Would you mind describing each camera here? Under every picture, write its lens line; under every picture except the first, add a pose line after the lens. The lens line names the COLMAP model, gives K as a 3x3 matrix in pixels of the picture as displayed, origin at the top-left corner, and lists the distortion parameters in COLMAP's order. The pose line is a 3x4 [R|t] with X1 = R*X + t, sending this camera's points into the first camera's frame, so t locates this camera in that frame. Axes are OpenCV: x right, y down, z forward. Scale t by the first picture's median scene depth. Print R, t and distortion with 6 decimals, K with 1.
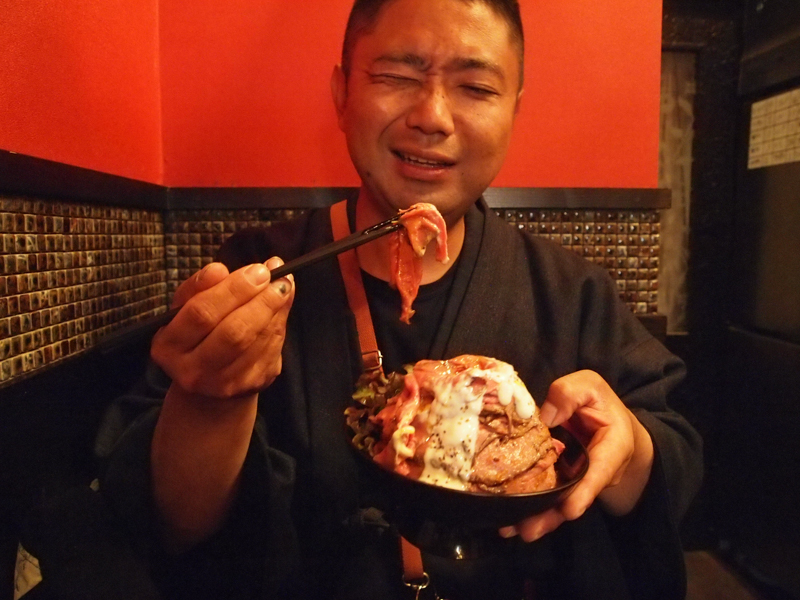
lens RADIAL K [[640.8, 0, 400.0], [0, 640.8, 300.0], [0, 0, 1]] dist [-0.037372, -0.004604]
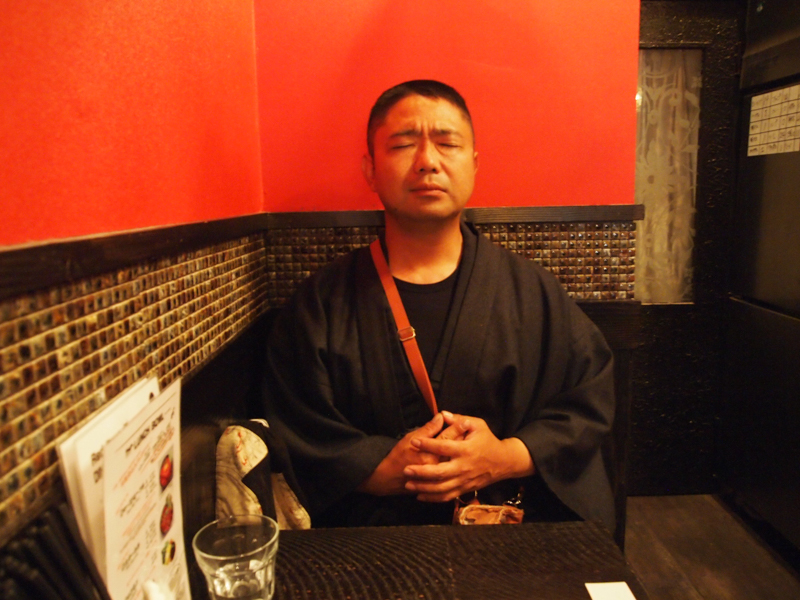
lens RADIAL K [[650.1, 0, 400.0], [0, 650.1, 300.0], [0, 0, 1]] dist [-0.032193, -0.005807]
pose [[0.998485, -0.012811, -0.053517, -0.008761], [0.015976, 0.998123, 0.059128, -0.066177], [0.052659, -0.059893, 0.996815, -0.374286]]
